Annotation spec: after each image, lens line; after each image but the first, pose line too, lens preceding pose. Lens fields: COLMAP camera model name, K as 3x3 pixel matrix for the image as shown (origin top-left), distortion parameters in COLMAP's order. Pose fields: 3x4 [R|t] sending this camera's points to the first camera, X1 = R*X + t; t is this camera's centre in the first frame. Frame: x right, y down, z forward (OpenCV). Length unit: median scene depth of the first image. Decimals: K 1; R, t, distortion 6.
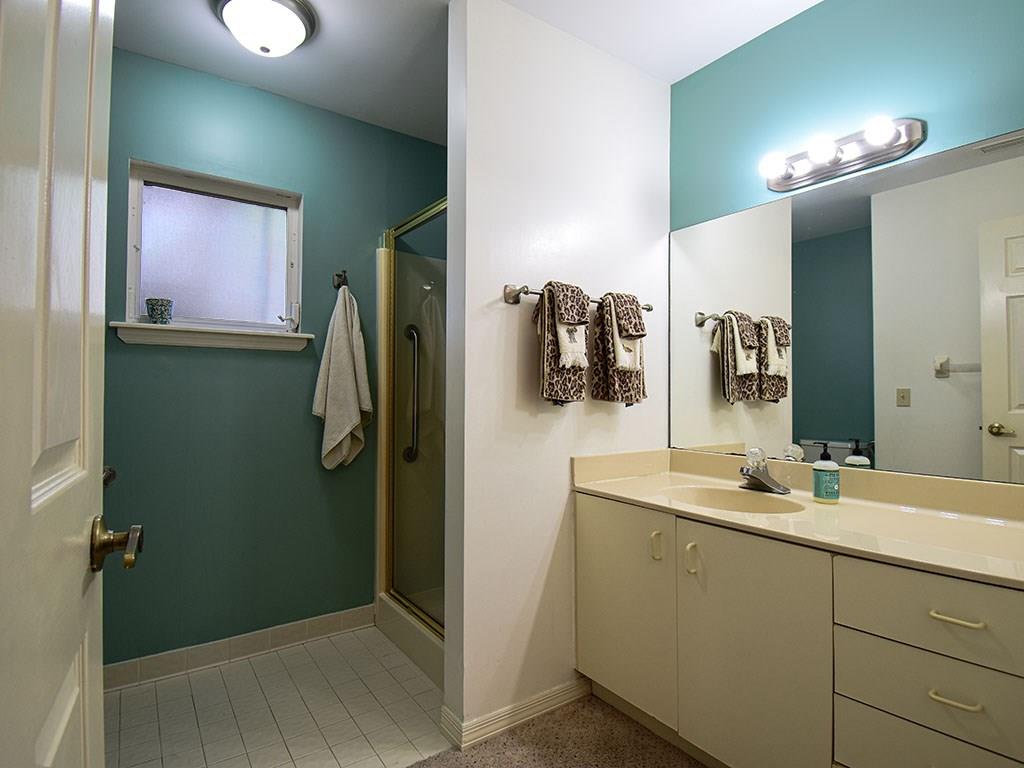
lens RADIAL K [[523.4, 0, 510.9], [0, 523.4, 382.8], [0, 0, 1]] dist [0.017838, -0.028442]
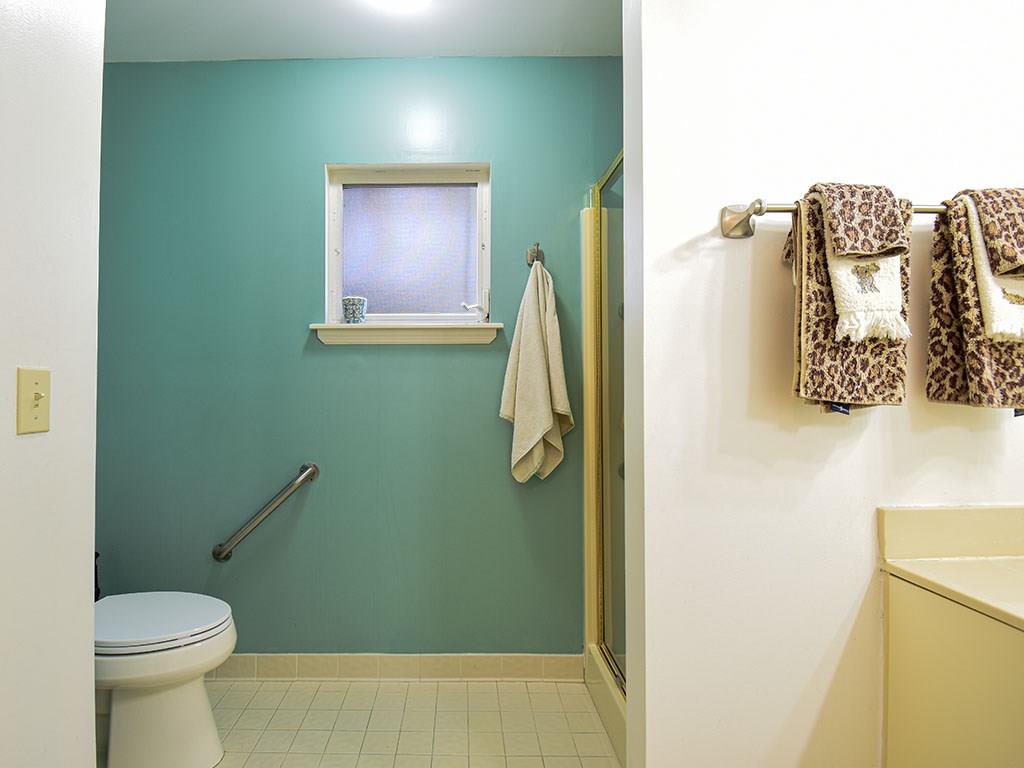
lens RADIAL K [[529.2, 0, 461.2], [0, 529.2, 382.1], [0, 0, 1]] dist [0.017812, -0.027395]
pose [[0.805370, -0.015599, -0.592567, 0.095270], [0.017994, 0.999836, -0.001865, 0.005653], [0.592499, -0.009160, 0.805519, 0.311496]]
